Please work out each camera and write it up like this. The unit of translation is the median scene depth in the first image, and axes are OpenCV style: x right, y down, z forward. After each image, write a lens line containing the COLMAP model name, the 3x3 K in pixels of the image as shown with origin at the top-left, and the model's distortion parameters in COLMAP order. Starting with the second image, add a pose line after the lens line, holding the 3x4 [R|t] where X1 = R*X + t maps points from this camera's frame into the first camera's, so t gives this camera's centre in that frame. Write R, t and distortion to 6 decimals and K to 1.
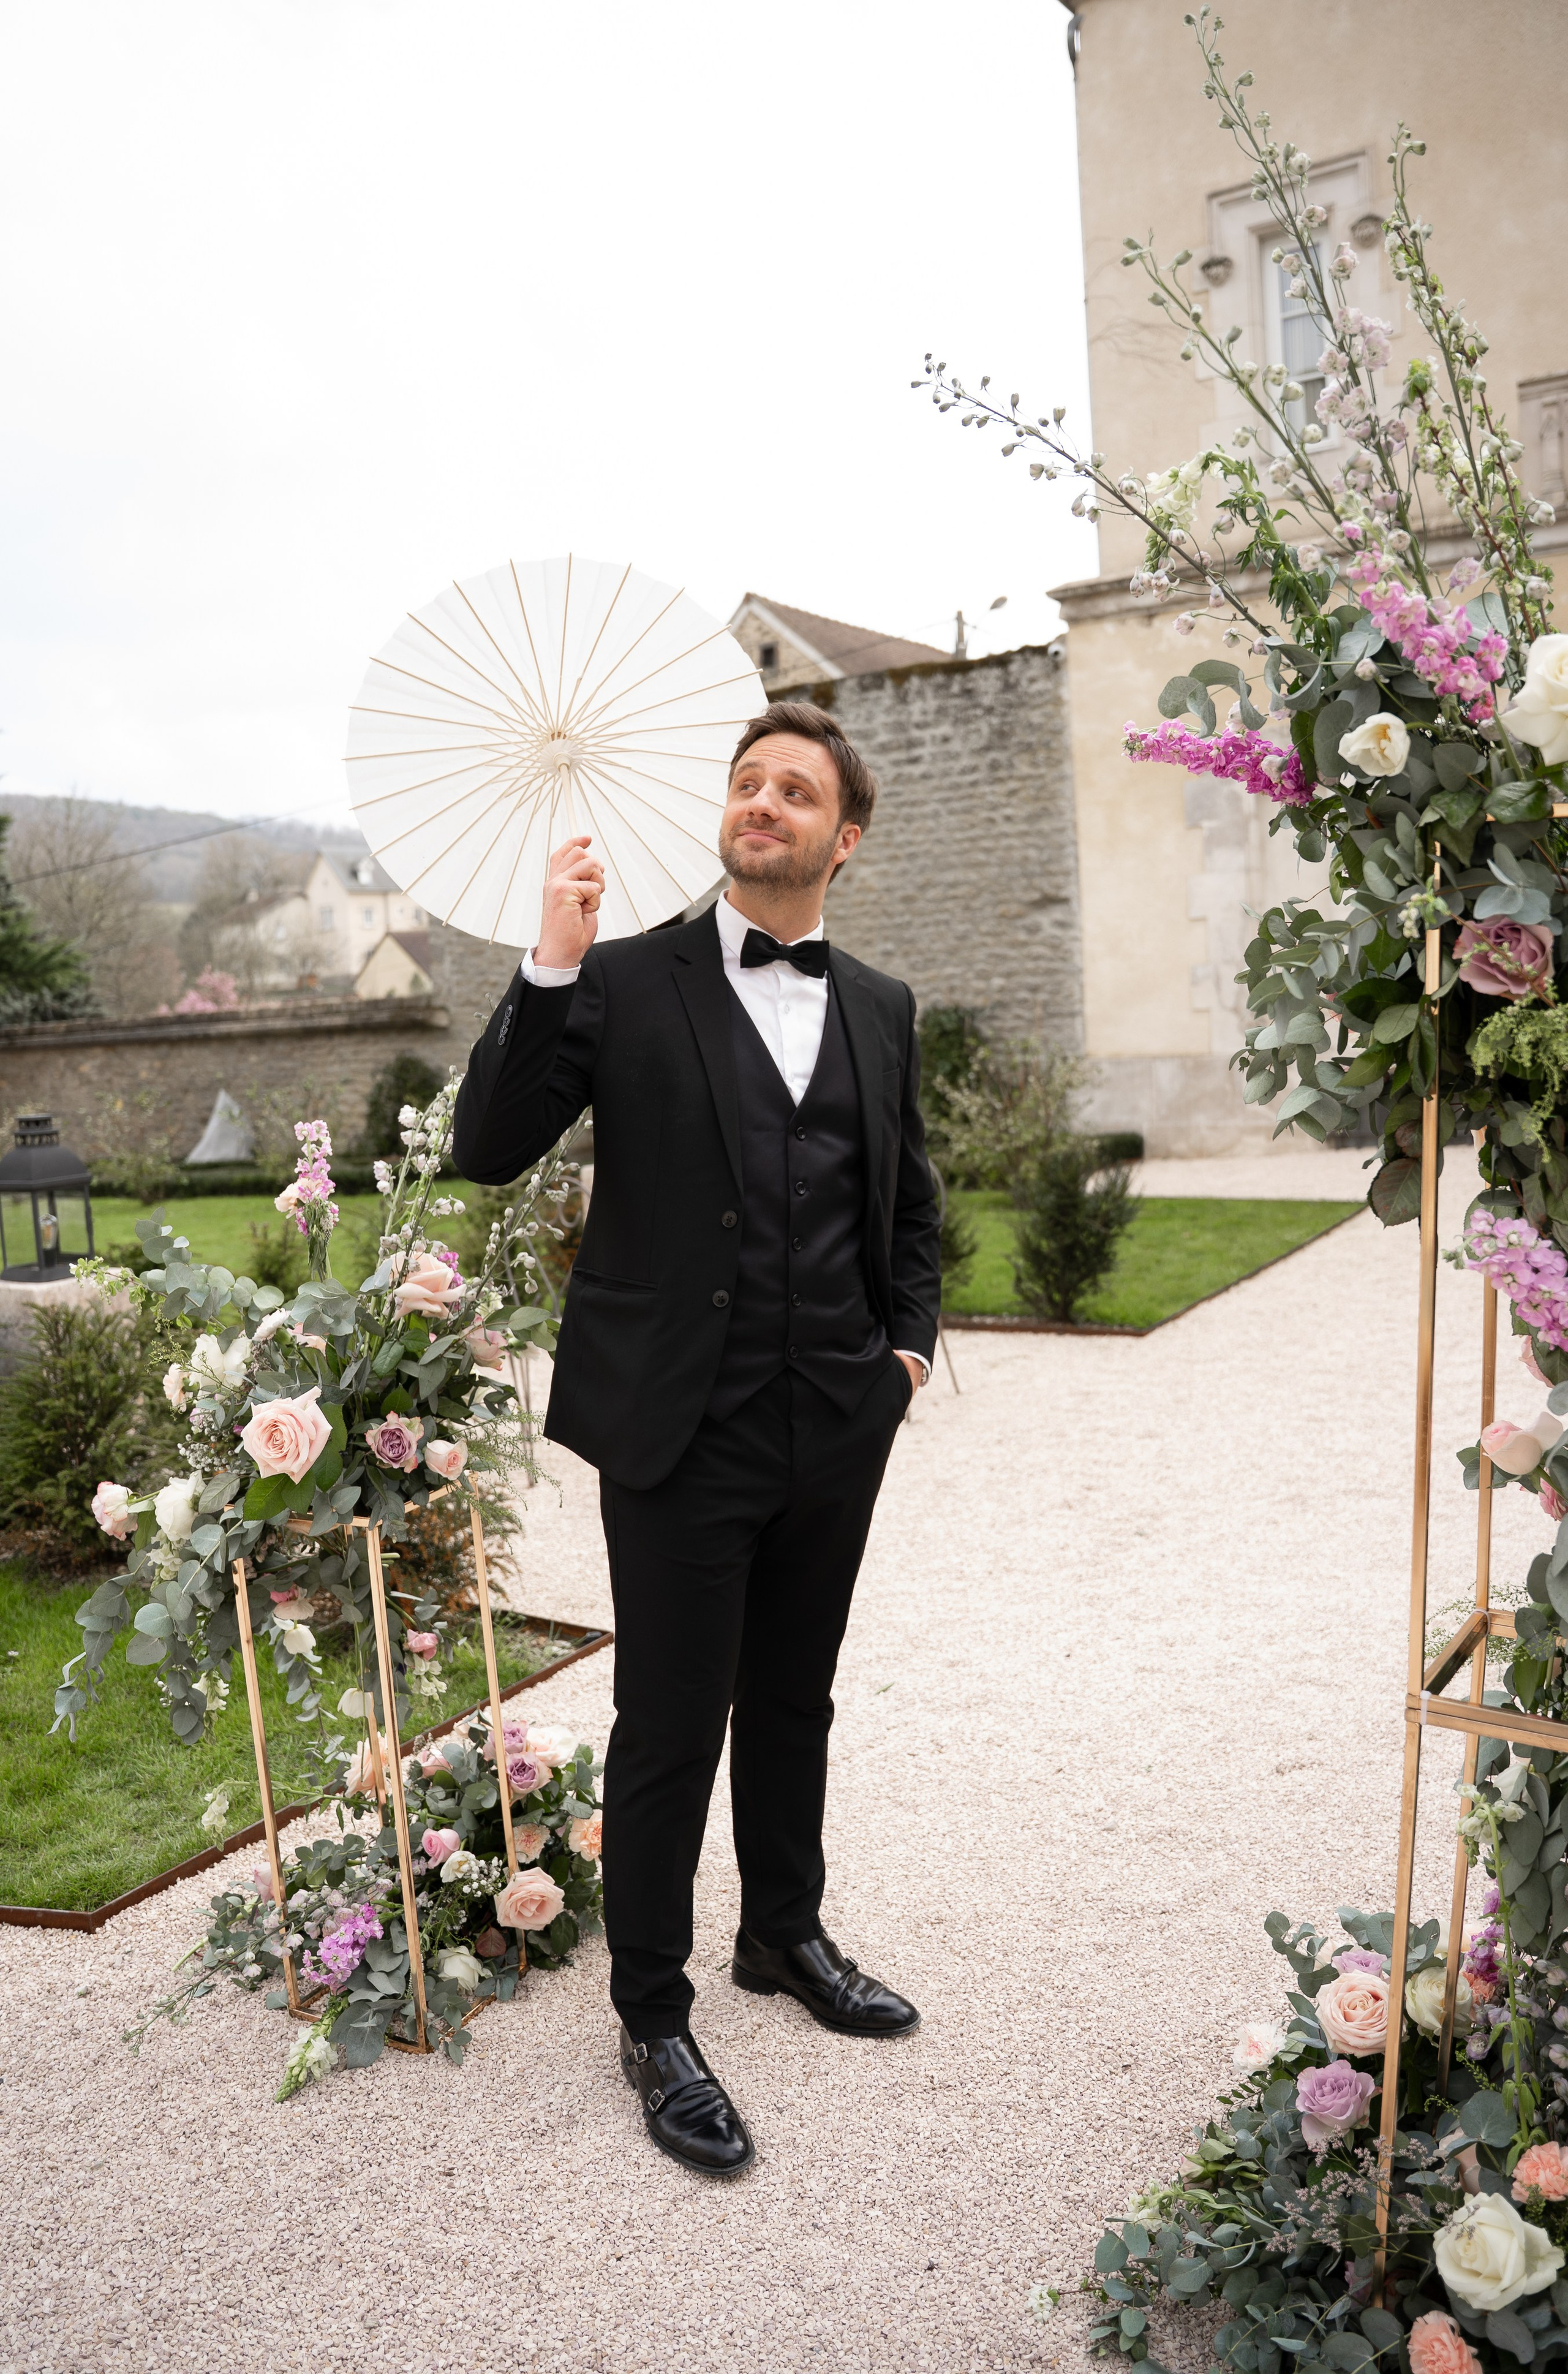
lens RADIAL K [[1681.2, 0, 777.9], [0, 1681.2, 1186.4], [0, 0, 1]] dist [-0.176892, 0.125814]
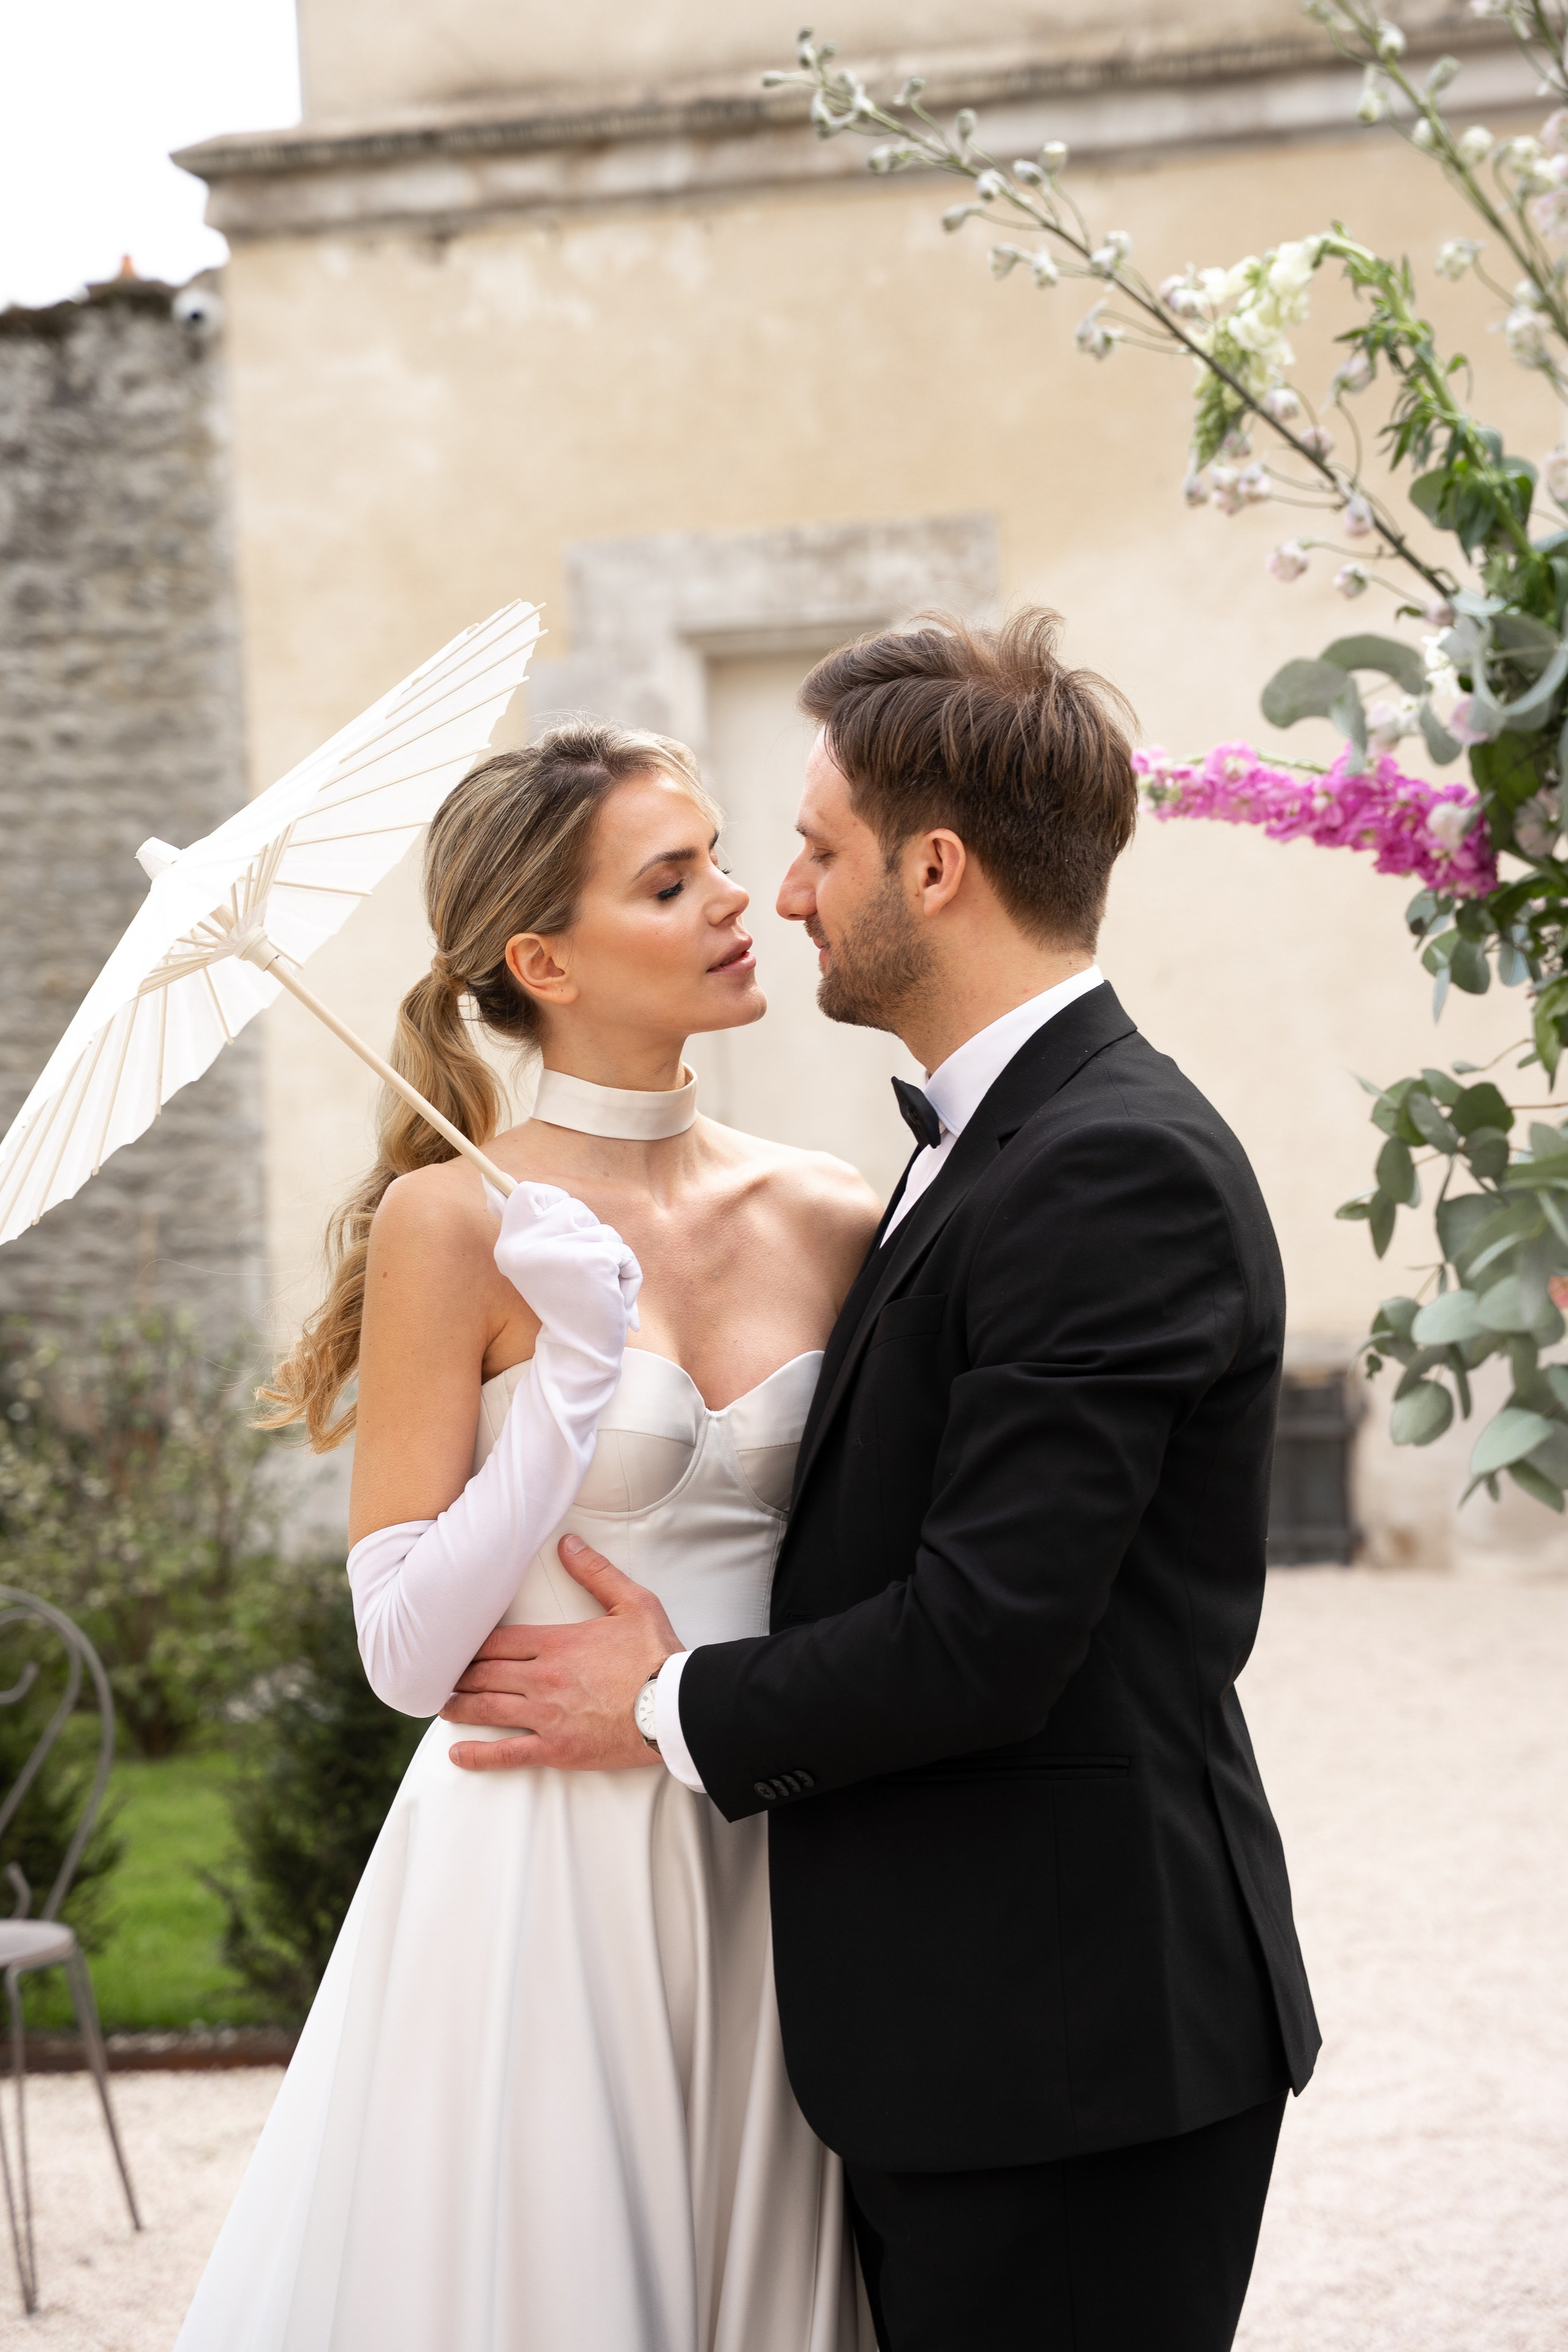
lens RADIAL K [[4339.7, 0, 807.9], [0, 4339.7, 1136.8], [0, 0, 1]] dist [0.345334, 0.000000]
pose [[0.953975, 0.015241, 0.299497, -0.235973], [0.023258, 0.991939, -0.124561, 0.020173], [-0.298982, 0.125794, 0.945931, -0.223304]]
